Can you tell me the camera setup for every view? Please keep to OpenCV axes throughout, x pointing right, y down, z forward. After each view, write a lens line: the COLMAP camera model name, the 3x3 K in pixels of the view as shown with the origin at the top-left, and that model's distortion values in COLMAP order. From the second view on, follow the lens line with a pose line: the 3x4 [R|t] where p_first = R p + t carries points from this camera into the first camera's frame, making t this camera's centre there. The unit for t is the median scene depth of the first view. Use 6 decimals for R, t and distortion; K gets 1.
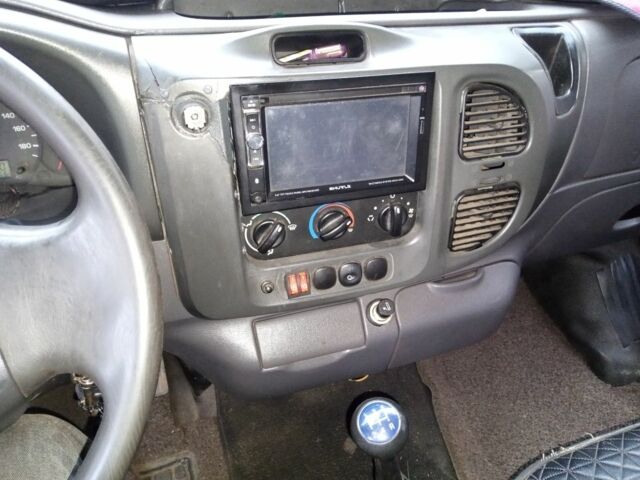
lens RADIAL K [[494.4, 0, 320.1], [0, 494.4, 242.0], [0, 0, 1]] dist [-0.007584, -0.004182]
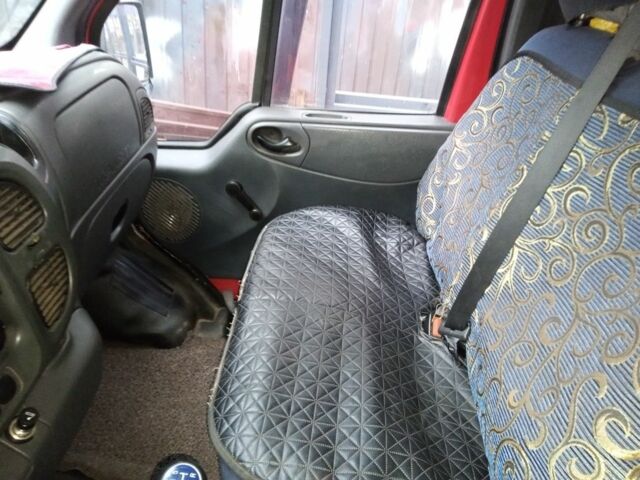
lens RADIAL K [[522.7, 0, 318.0], [0, 522.7, 237.3], [0, 0, 1]] dist [0.106281, -0.149395]
pose [[0.339828, -0.472322, 0.813283, -0.382365], [0.533983, 0.808745, 0.246563, -0.114231], [-0.774196, 0.350490, 0.527046, -0.120622]]
